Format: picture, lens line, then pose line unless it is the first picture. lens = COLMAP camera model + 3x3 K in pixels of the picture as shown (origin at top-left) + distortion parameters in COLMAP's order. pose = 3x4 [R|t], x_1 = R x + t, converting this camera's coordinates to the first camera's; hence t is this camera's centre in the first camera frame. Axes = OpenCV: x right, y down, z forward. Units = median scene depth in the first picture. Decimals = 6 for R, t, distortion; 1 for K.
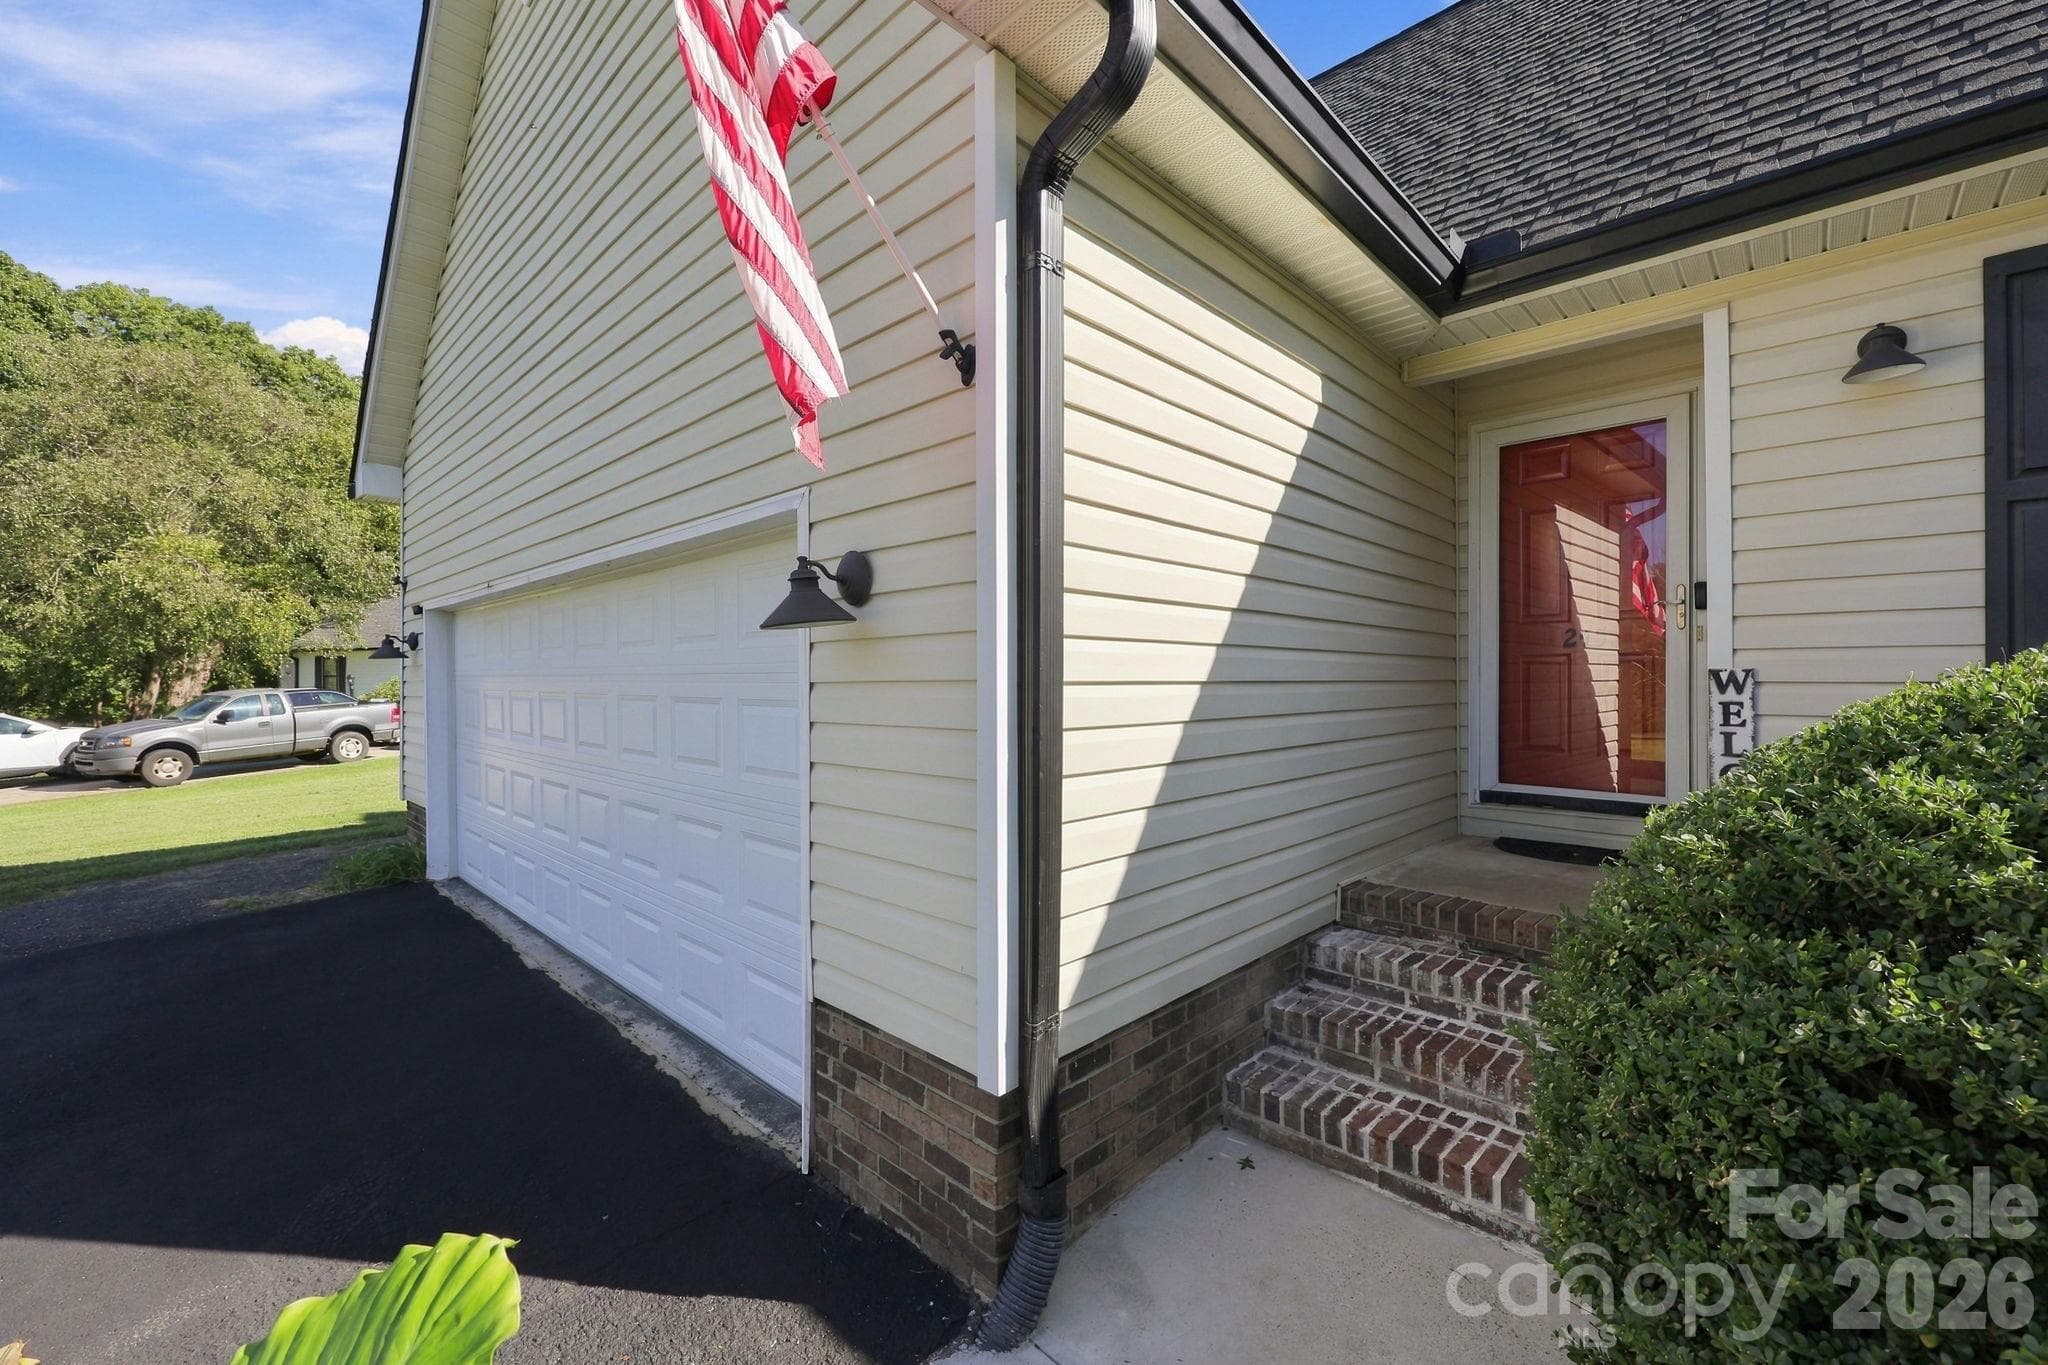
lens RADIAL K [[828.3, 0, 1017.9], [0, 828.3, 675.5], [0, 0, 1]] dist [-0.004405, -0.000473]
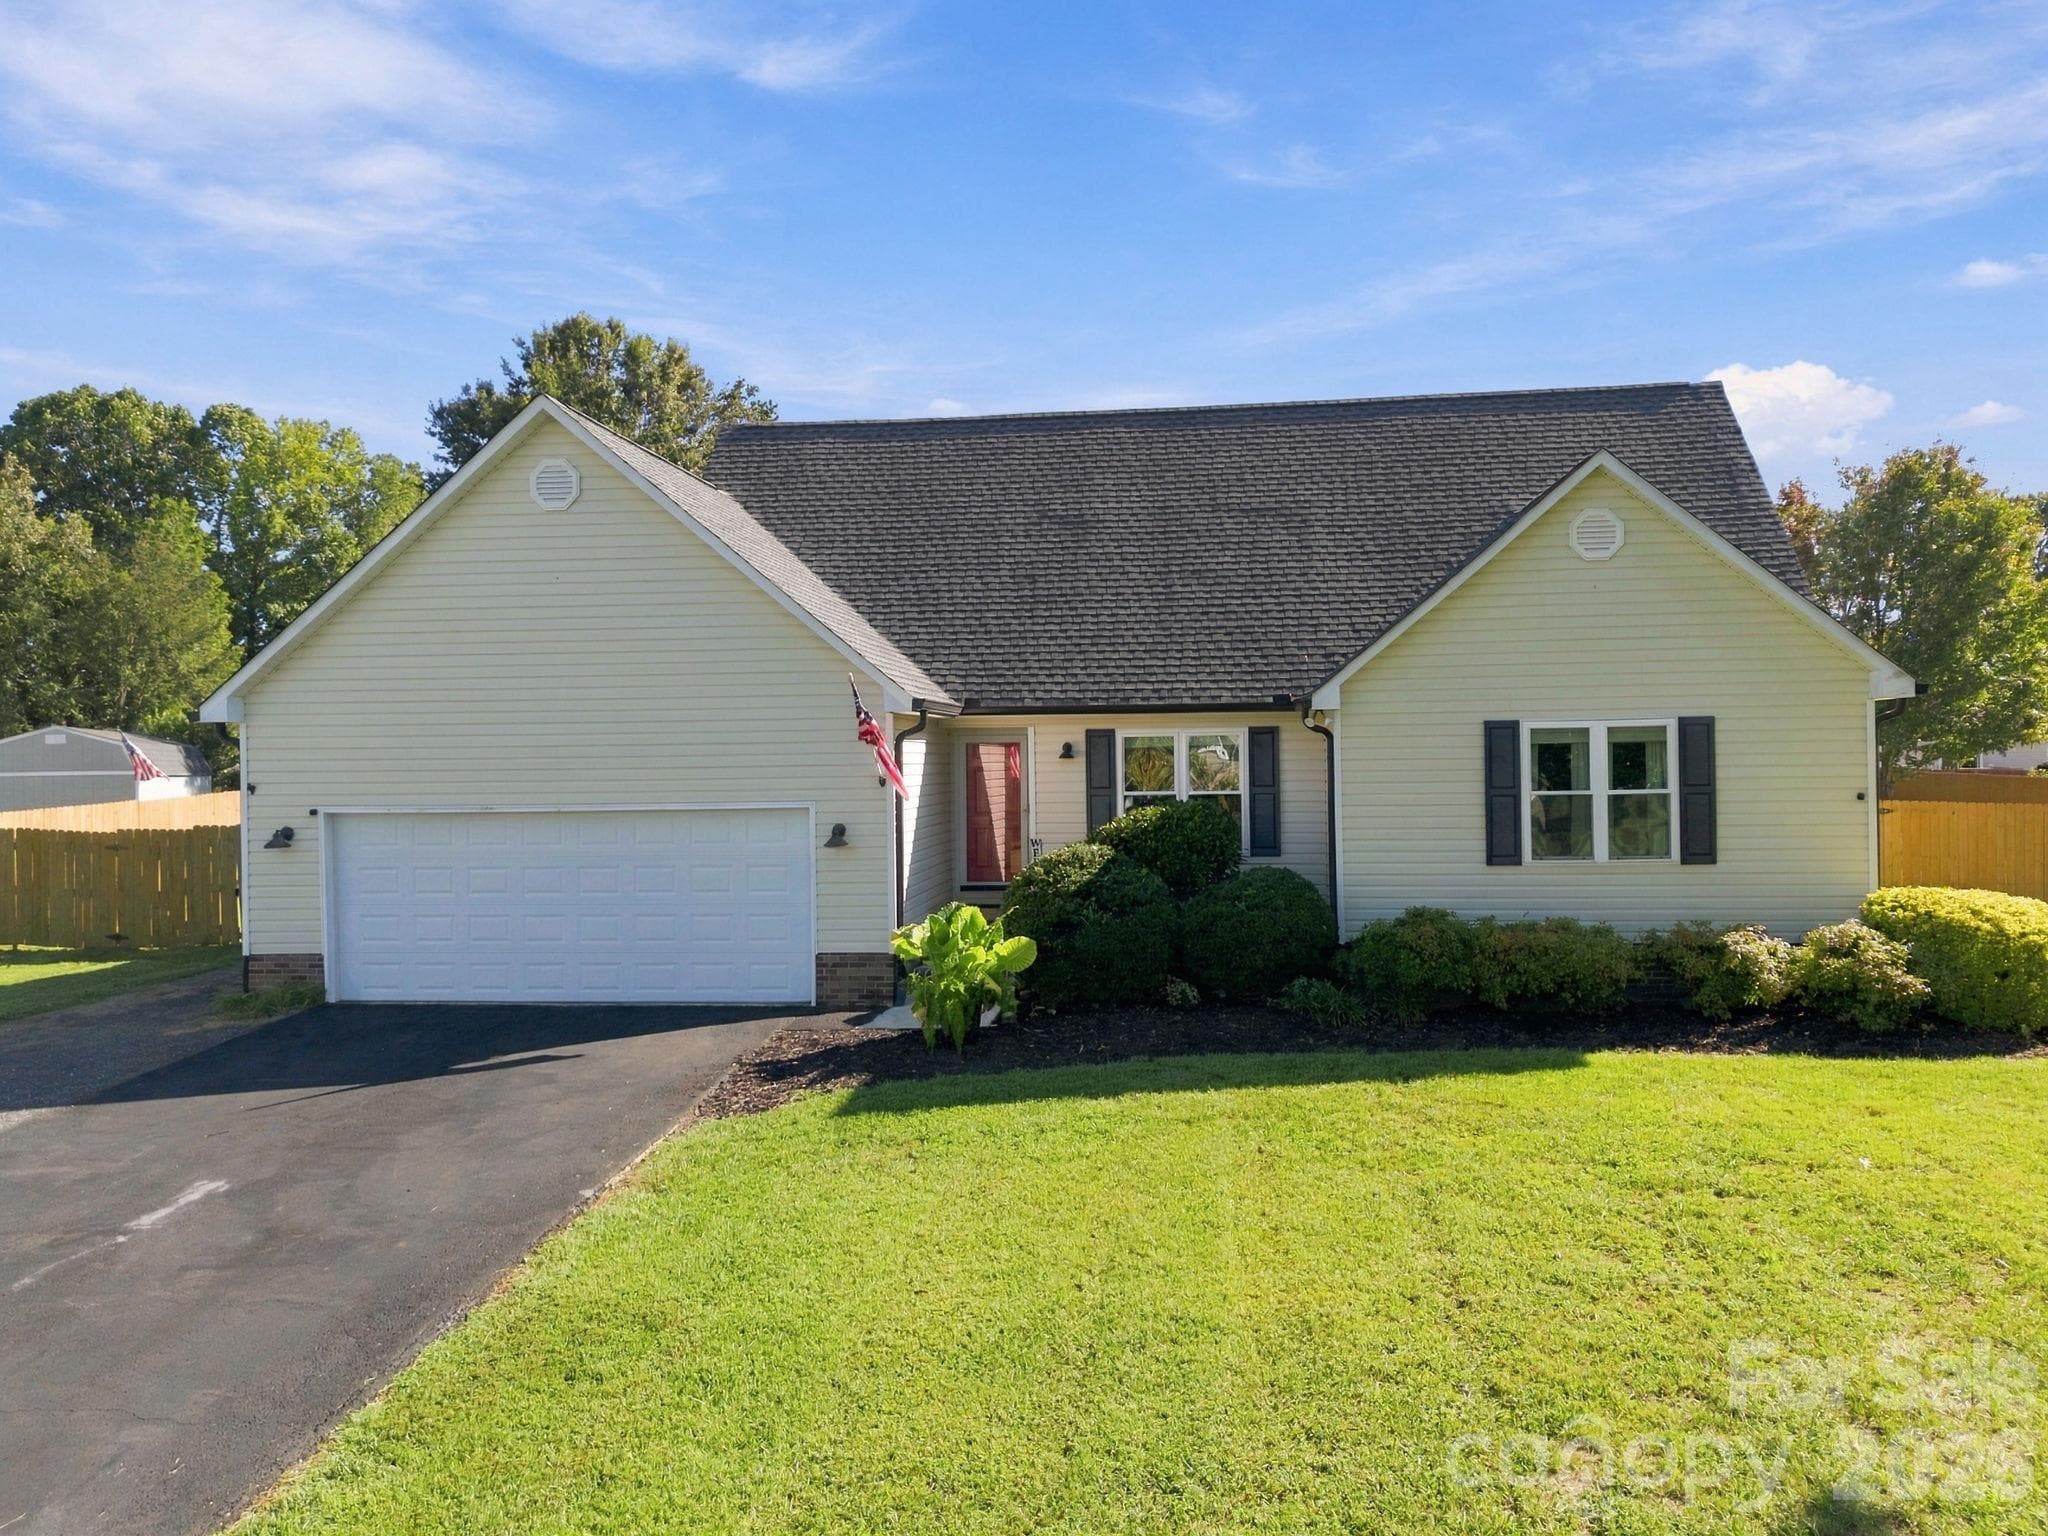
lens RADIAL K [[1503.6, 0, 1024.4], [0, 1503.6, 764.6], [0, 0, 1]] dist [0.055929, -0.046906]
pose [[0.795569, -0.014061, 0.605699, -2.772859], [0.010980, 0.999901, 0.008789, -0.357513], [-0.605763, -0.000342, 0.795645, -3.716366]]
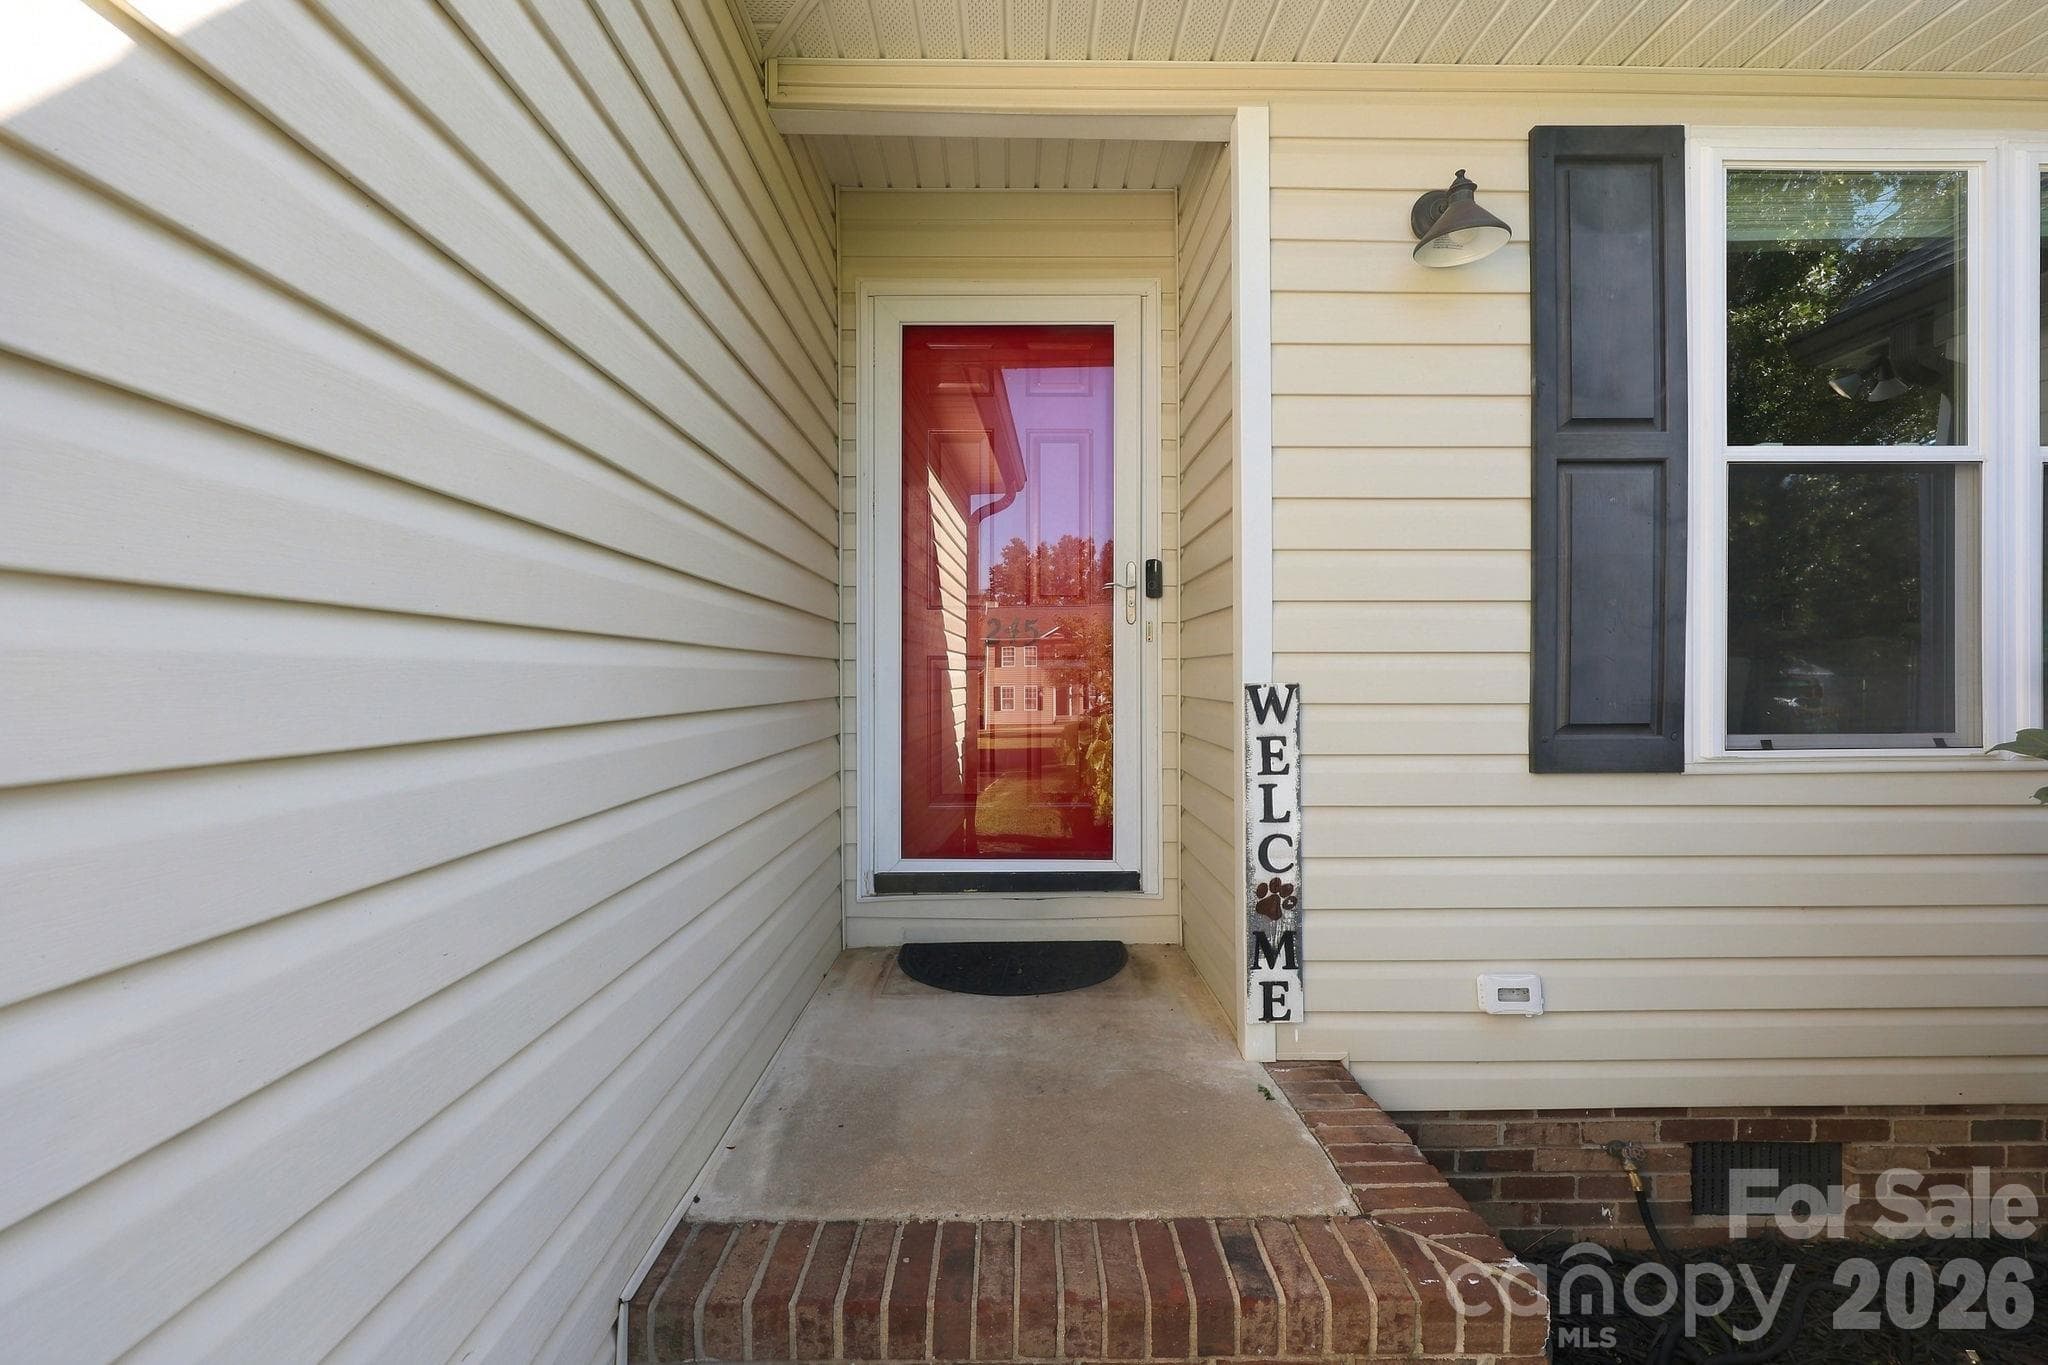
lens RADIAL K [[828.3, 0, 1019.8], [0, 828.3, 677.8], [0, 0, 1]] dist [-0.004405, -0.000473]
pose [[0.709448, -0.002438, 0.704754, 0.282750], [-0.000871, 0.999990, 0.004336, -0.014974], [-0.704758, -0.003690, 0.709438, 0.686880]]
